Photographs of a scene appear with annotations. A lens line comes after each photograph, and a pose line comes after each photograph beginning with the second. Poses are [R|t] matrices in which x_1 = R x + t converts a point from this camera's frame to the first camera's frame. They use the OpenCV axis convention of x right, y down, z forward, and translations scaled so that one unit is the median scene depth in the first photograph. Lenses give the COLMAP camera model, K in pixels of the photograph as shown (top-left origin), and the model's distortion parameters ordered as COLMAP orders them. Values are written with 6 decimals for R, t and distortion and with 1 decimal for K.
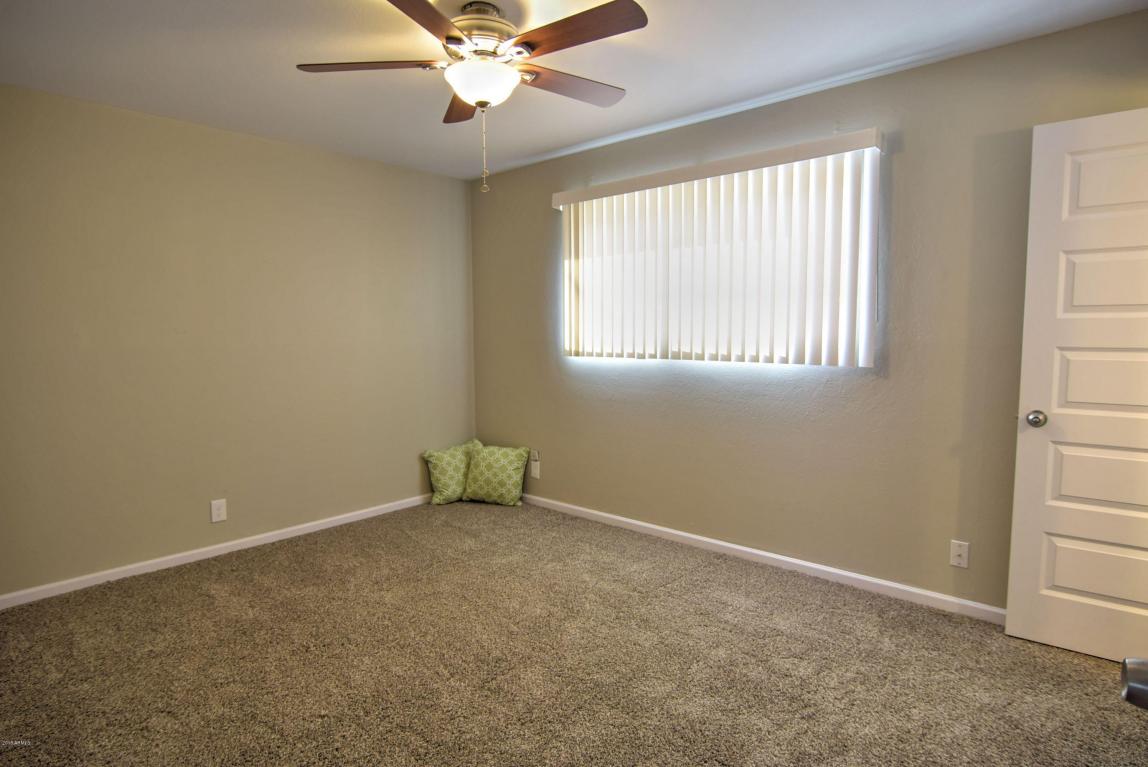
lens RADIAL K [[621.4, 0, 574.0], [0, 621.4, 383.5], [0, 0, 1]] dist [-0.040061, 0.015773]
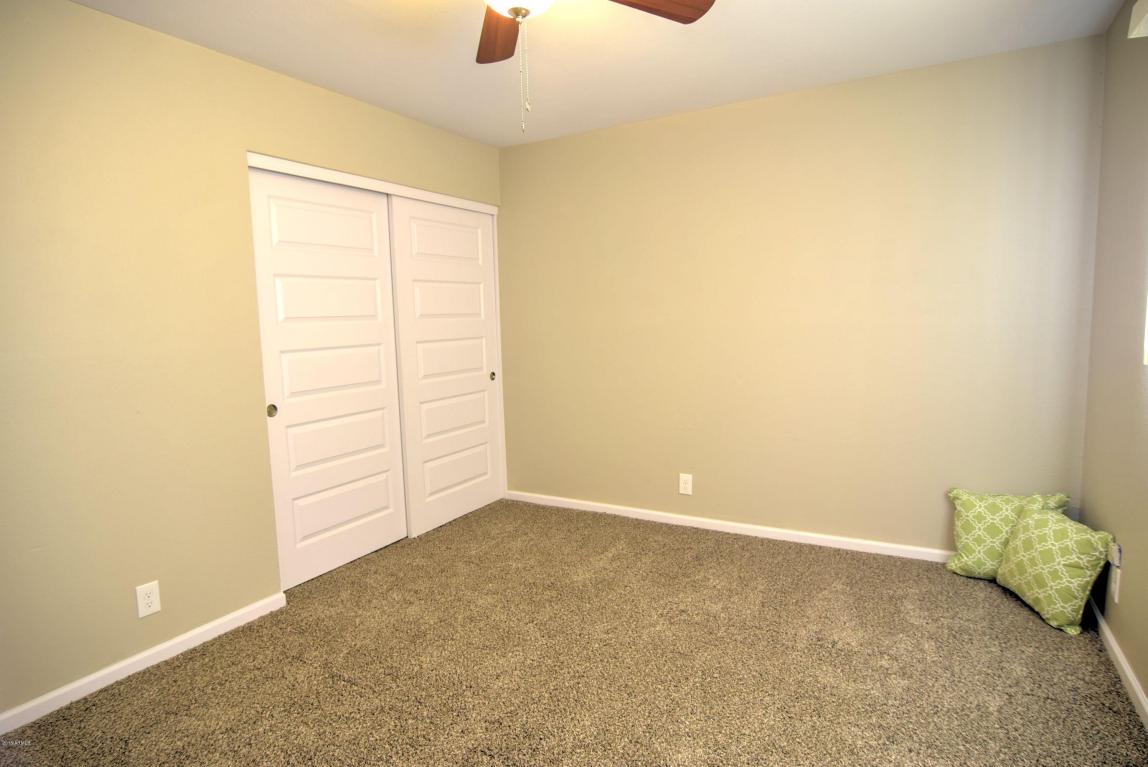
lens RADIAL K [[621.4, 0, 574.0], [0, 621.4, 383.5], [0, 0, 1]] dist [-0.040061, 0.015773]
pose [[0.207673, 0.110024, -0.971991, 0.309278], [-0.060243, 0.993207, 0.099554, -0.045048], [0.976341, 0.037881, 0.212891, 0.461697]]
